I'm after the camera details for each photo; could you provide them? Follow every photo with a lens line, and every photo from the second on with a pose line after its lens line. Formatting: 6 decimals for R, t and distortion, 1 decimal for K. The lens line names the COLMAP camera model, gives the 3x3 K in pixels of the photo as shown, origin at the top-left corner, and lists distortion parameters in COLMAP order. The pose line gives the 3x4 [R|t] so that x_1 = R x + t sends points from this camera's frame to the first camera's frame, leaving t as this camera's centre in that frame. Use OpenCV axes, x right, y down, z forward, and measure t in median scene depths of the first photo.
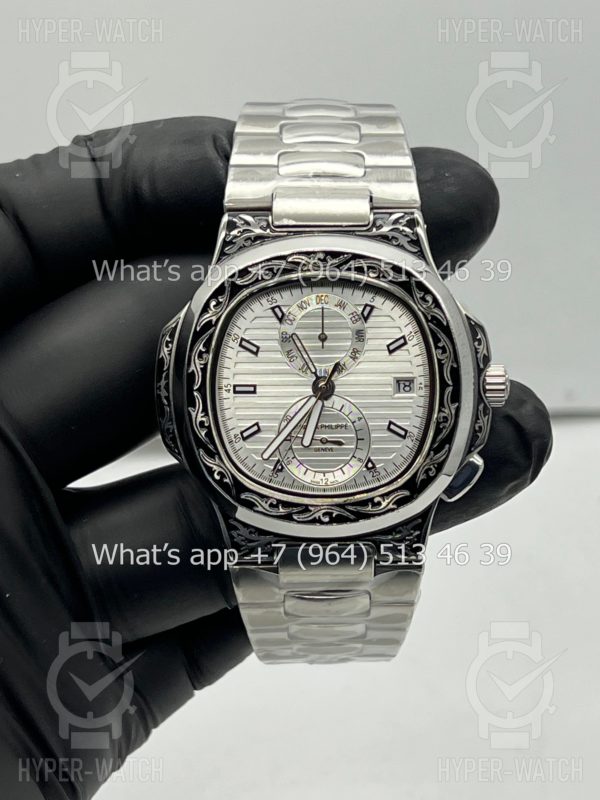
lens RADIAL K [[1970.5, 0, 296.5], [0, 1970.5, 396.9], [0, 0, 1]] dist [0.188202, 0.000000]
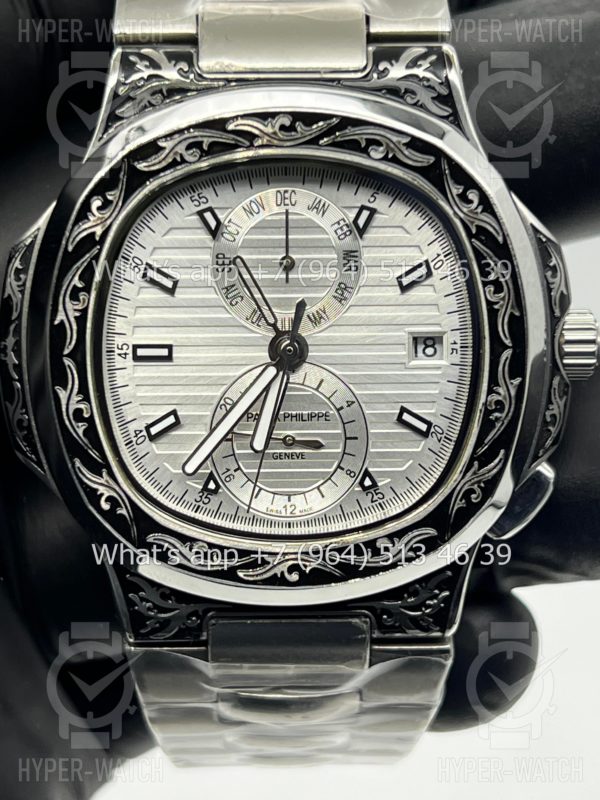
lens RADIAL K [[1970.5, 0, 301.3], [0, 1970.5, 398.3], [0, 0, 1]] dist [0.188202, 0.000000]
pose [[0.998443, -0.002695, 0.055720, -0.014978], [0.000041, 0.998868, 0.047567, -0.018191], [-0.055785, -0.047491, 0.997313, 0.418329]]
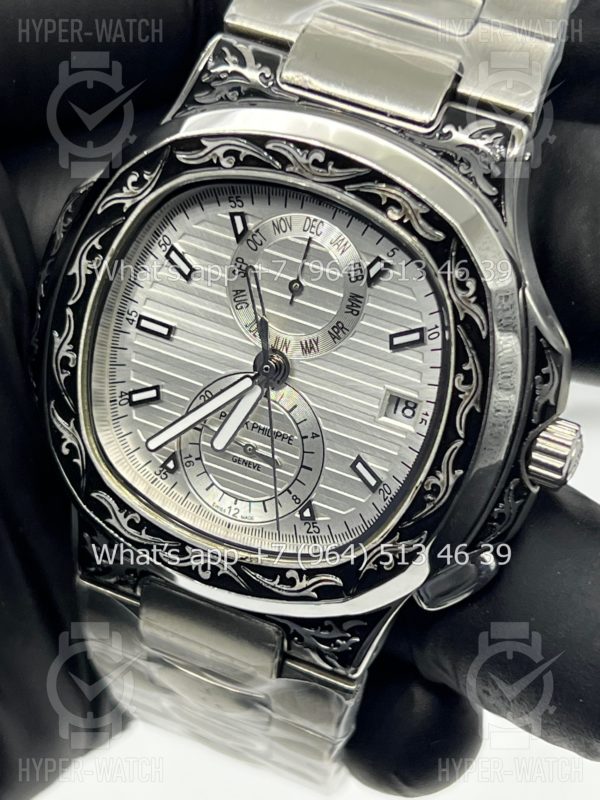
lens RADIAL K [[1970.5, 0, 301.6], [0, 1970.5, 406.2], [0, 0, 1]] dist [0.188202, 0.000000]
pose [[0.921489, 0.325912, -0.211282, 0.152458], [-0.290217, 0.939277, 0.183119, -0.106059], [0.258133, -0.107424, 0.960118, 0.424868]]
